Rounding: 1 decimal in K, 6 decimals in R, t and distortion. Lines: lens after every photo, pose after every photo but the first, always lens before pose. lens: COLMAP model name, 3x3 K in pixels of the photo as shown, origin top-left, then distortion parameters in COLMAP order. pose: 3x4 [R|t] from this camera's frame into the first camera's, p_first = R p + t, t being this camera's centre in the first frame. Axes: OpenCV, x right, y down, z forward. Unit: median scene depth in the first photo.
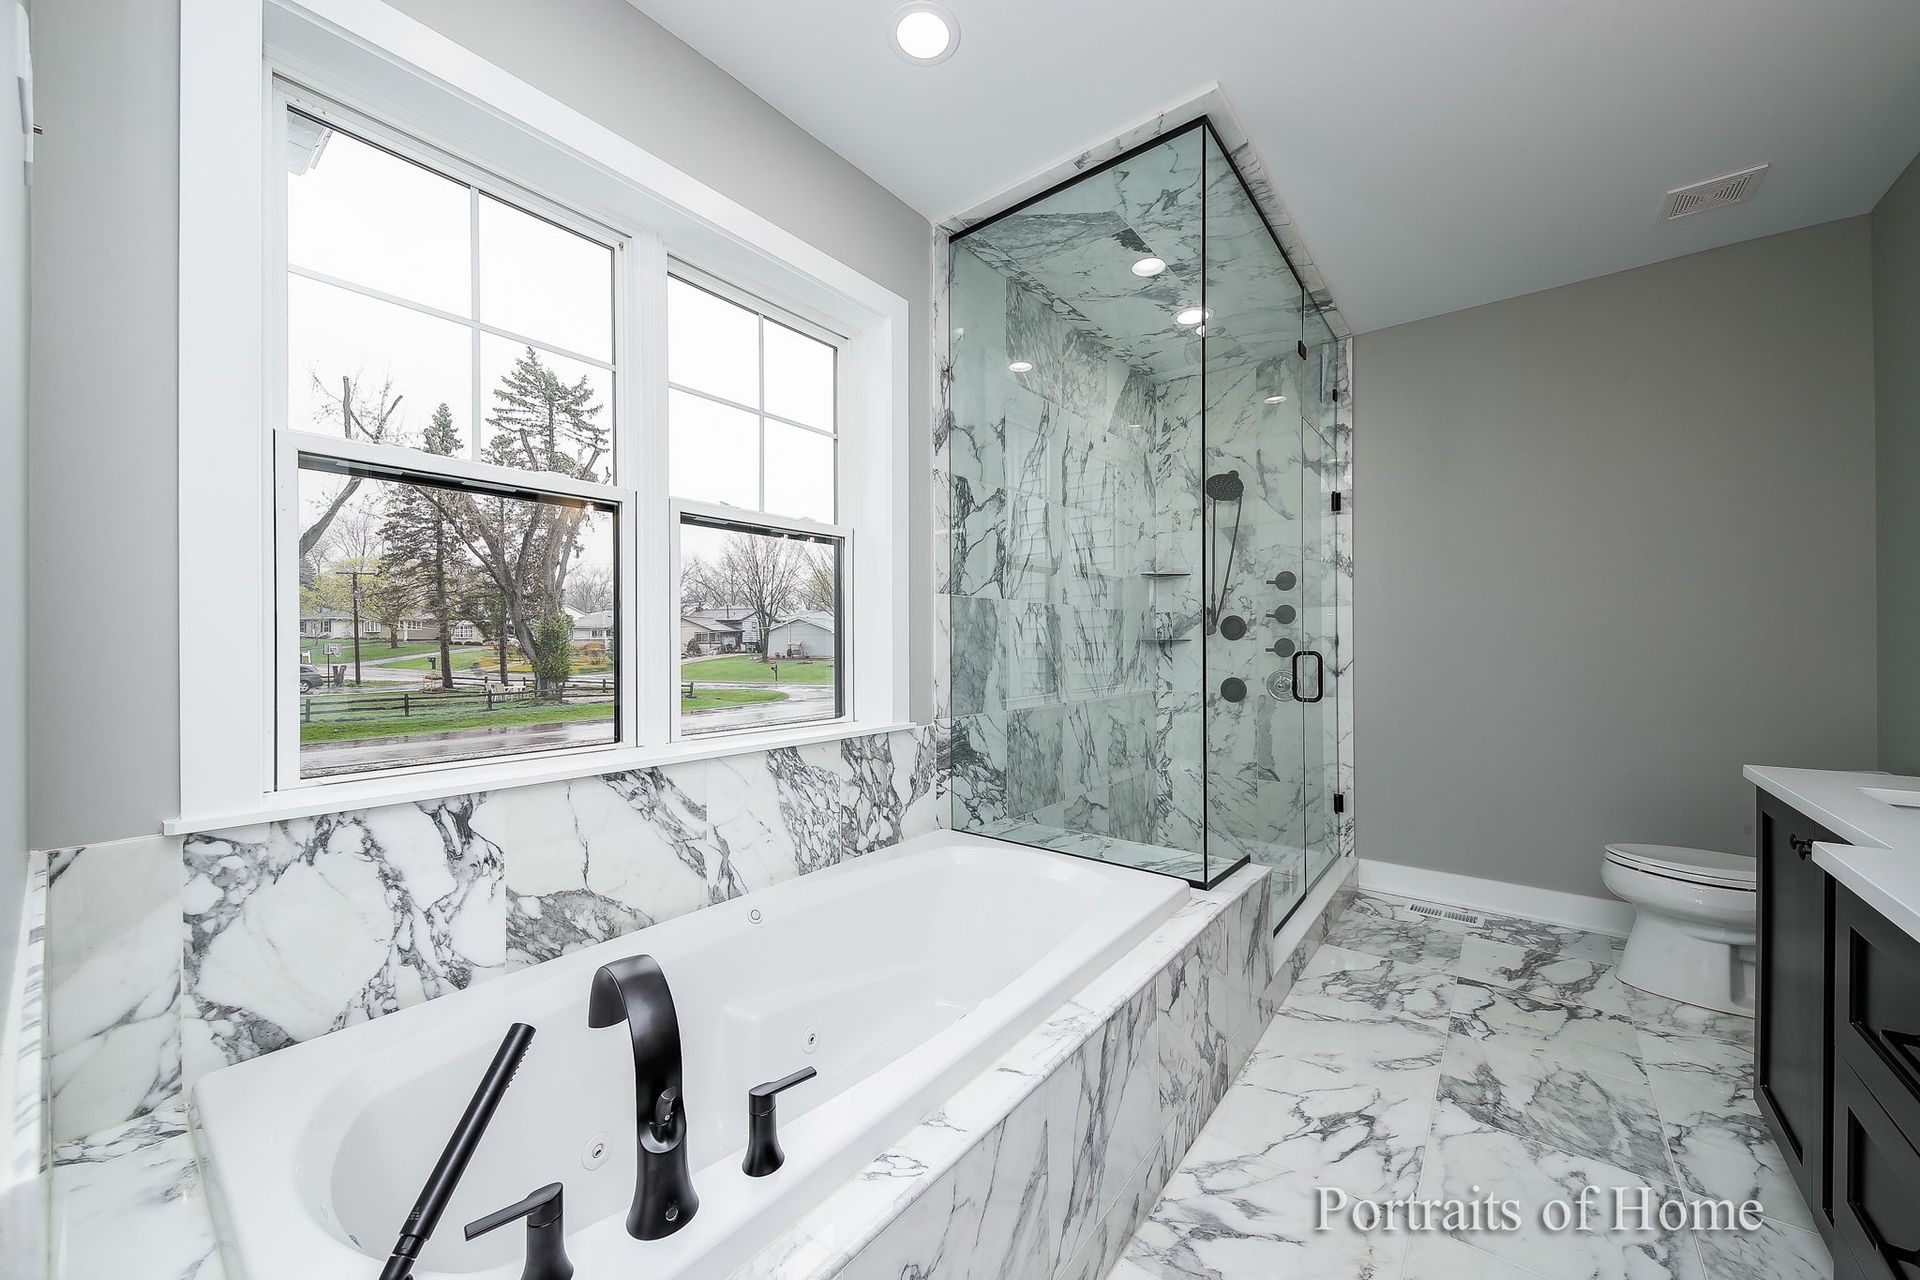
lens RADIAL K [[672.2, 0, 963.8], [0, 672.2, 638.6], [0, 0, 1]] dist [0.000259, -0.007911]
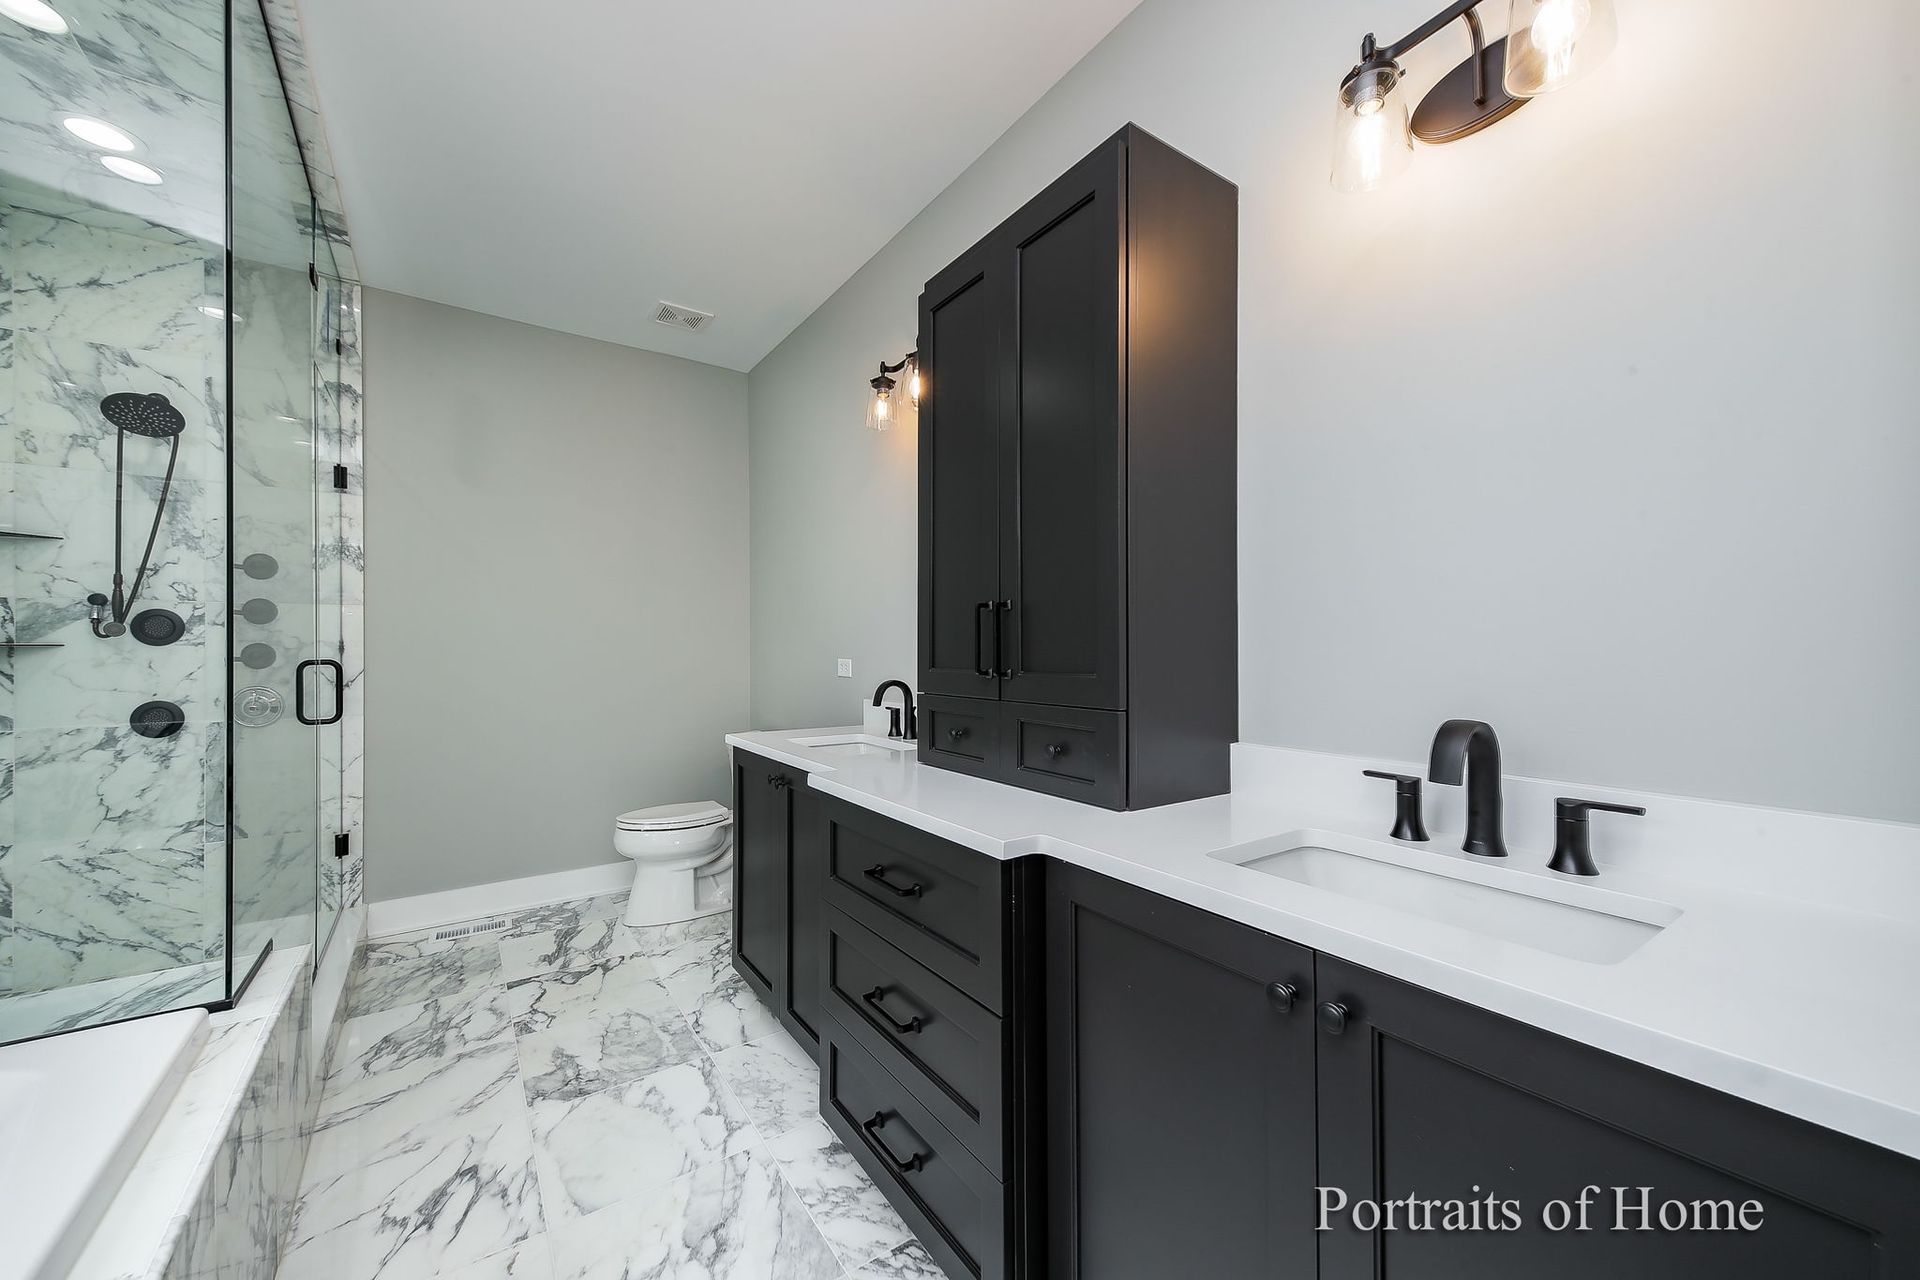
lens RADIAL K [[699.5, 0, 960.0], [0, 699.5, 640.0], [0, 0, 1]] dist [0.001533, -0.009083]
pose [[0.263064, 0.011952, 0.964704, -0.088848], [-0.004517, 0.999928, -0.011157, 0.001676], [-0.964768, -0.001423, 0.263099, 0.069848]]
